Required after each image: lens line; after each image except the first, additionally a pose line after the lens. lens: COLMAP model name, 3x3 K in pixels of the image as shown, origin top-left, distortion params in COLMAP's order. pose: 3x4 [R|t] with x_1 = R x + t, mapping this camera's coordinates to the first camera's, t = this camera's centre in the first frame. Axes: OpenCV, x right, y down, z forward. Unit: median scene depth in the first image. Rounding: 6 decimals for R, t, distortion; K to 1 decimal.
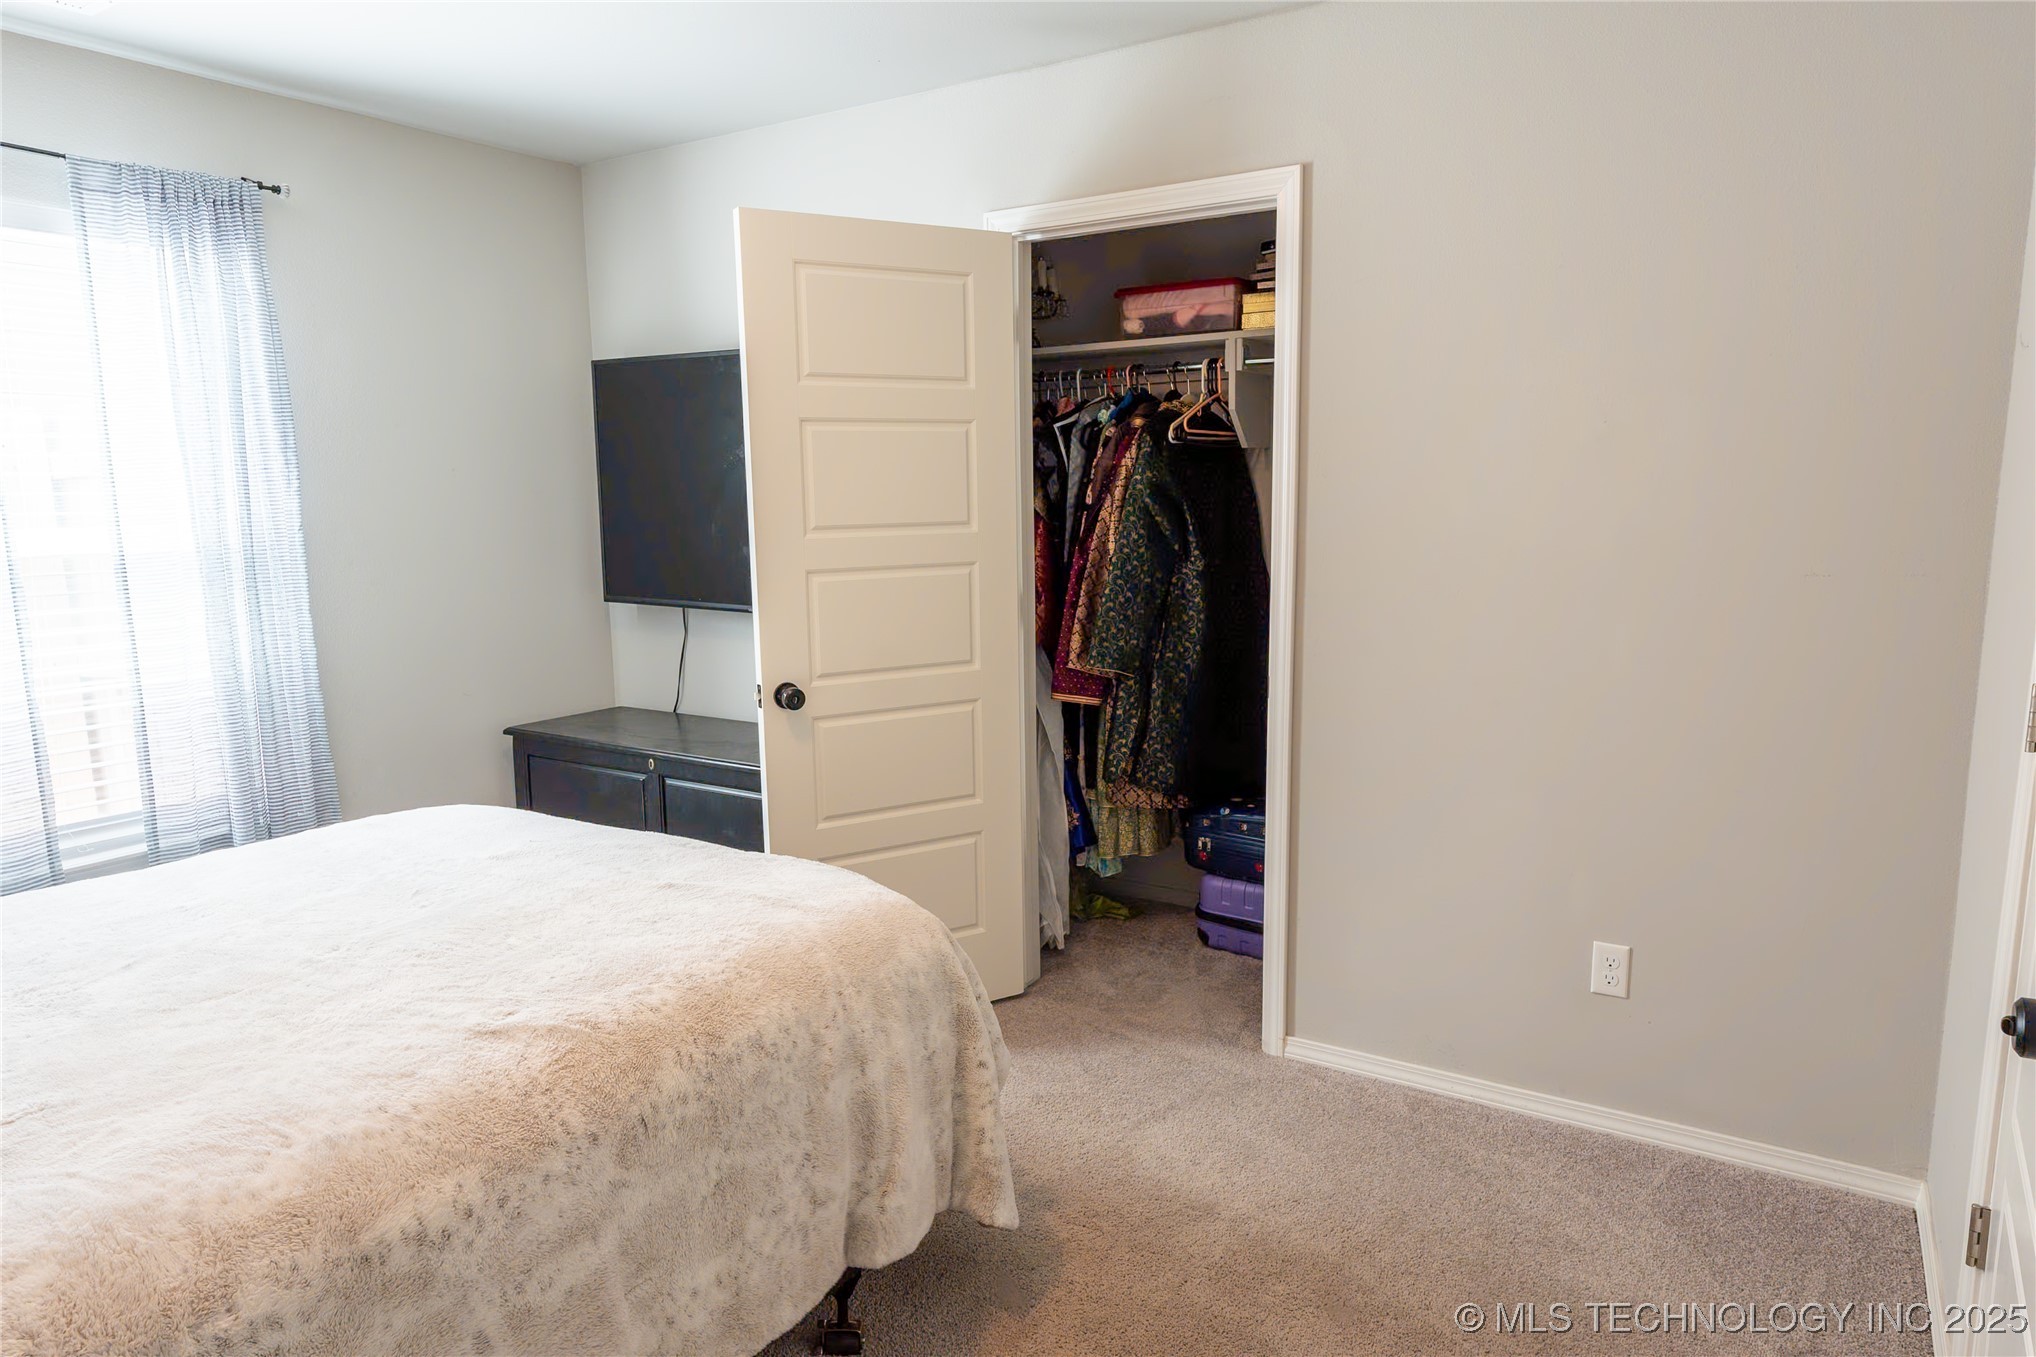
lens RADIAL K [[1233.5, 0, 1006.4], [0, 1233.5, 680.4], [0, 0, 1]] dist [-0.002839, -0.003287]
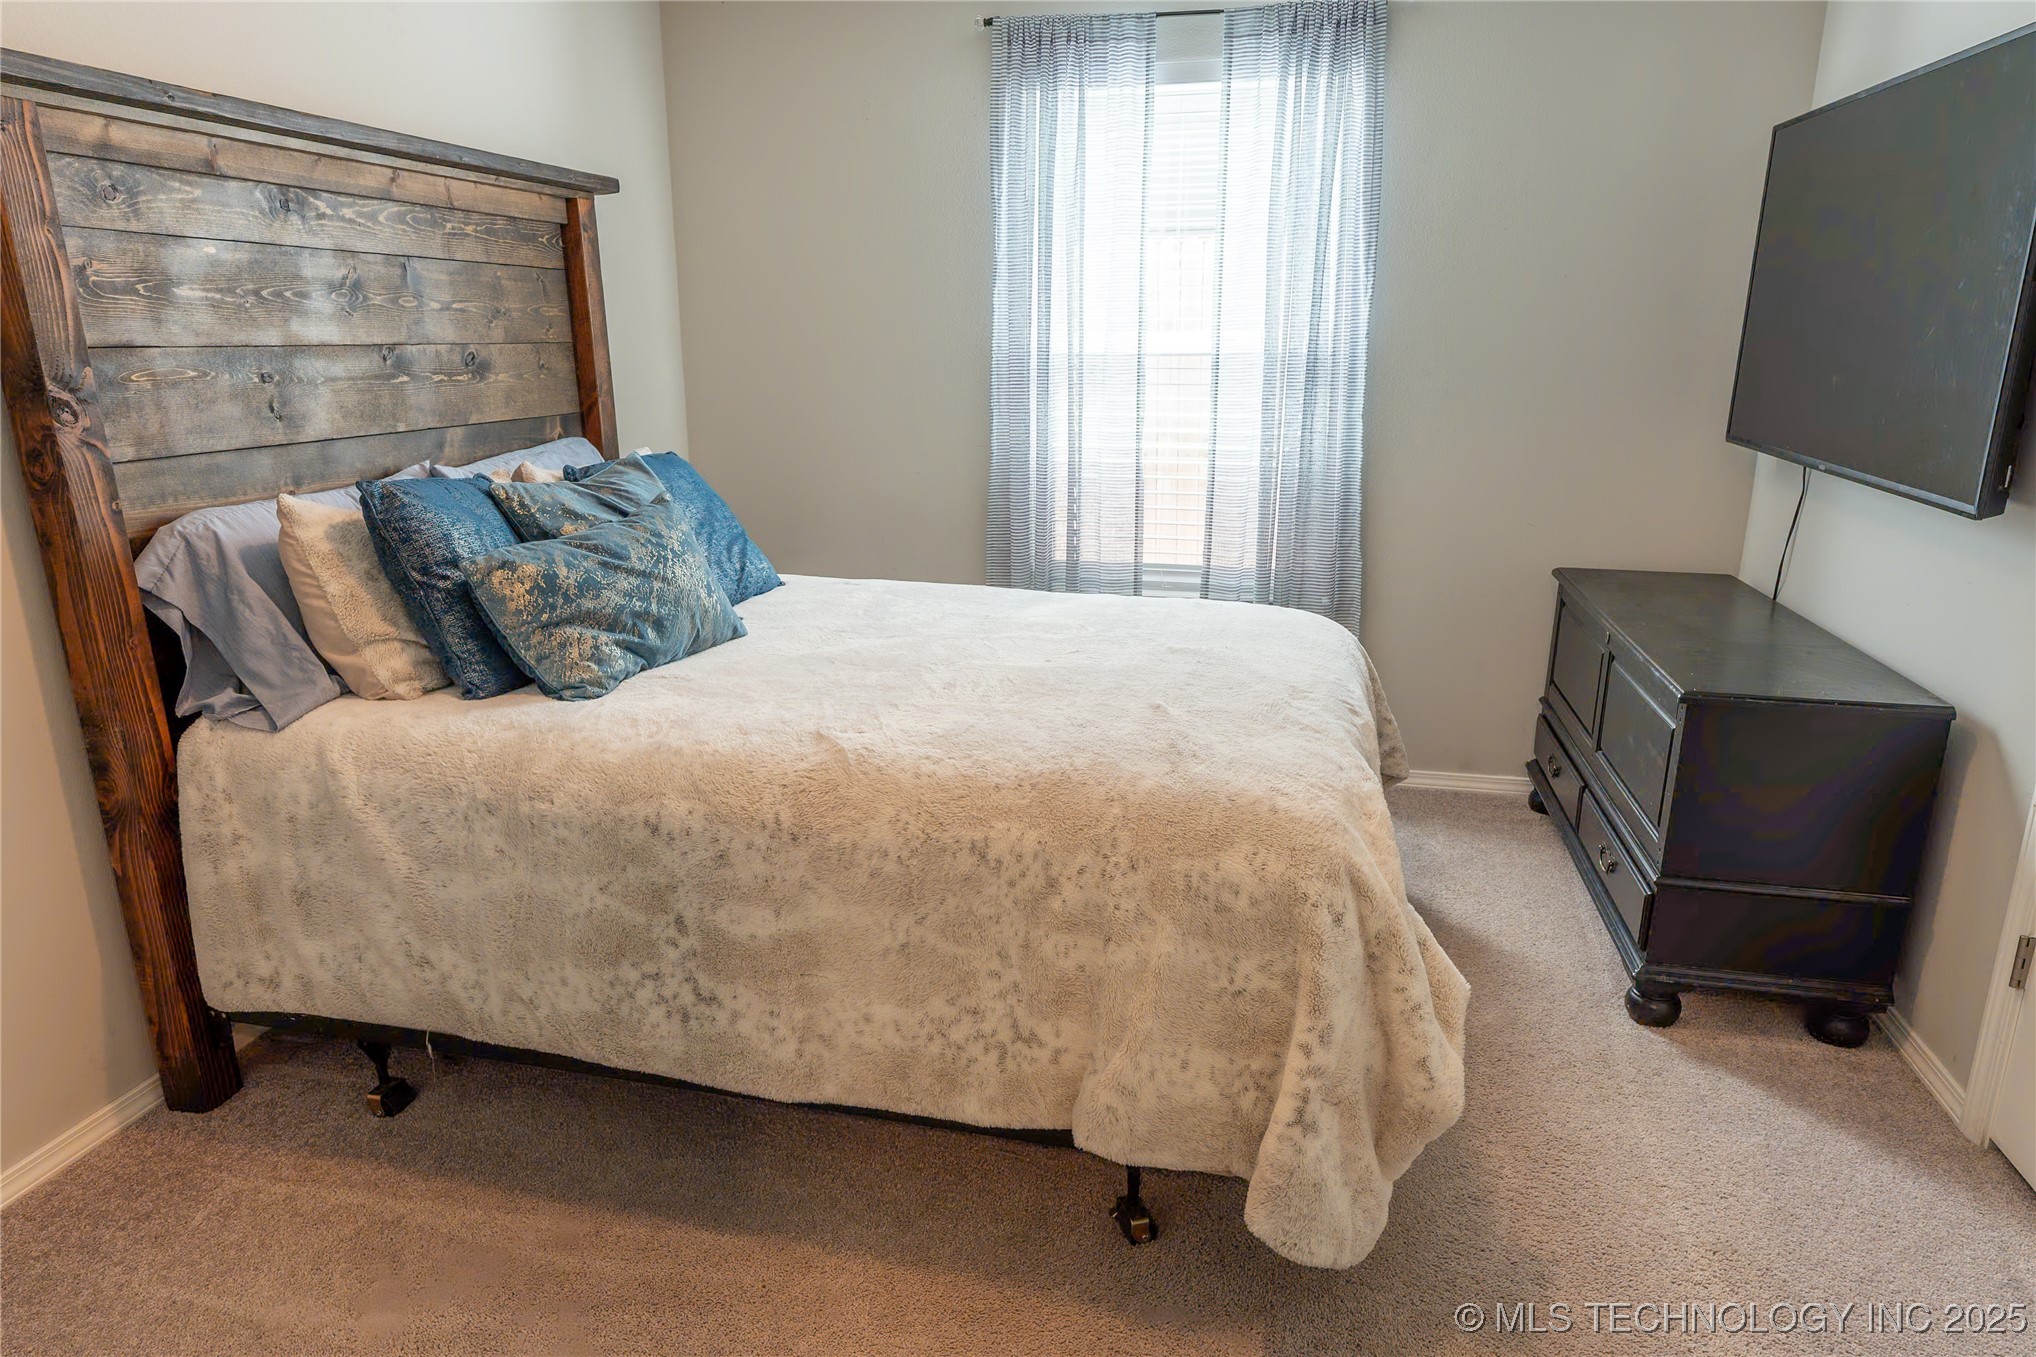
lens RADIAL K [[1233.5, 0, 1006.4], [0, 1233.5, 680.4], [0, 0, 1]] dist [-0.002839, -0.003287]
pose [[0.322901, 0.266653, -0.908092, 0.420079], [-0.143948, 0.962163, 0.231345, -0.045422], [0.935422, 0.056016, 0.349068, 0.410425]]
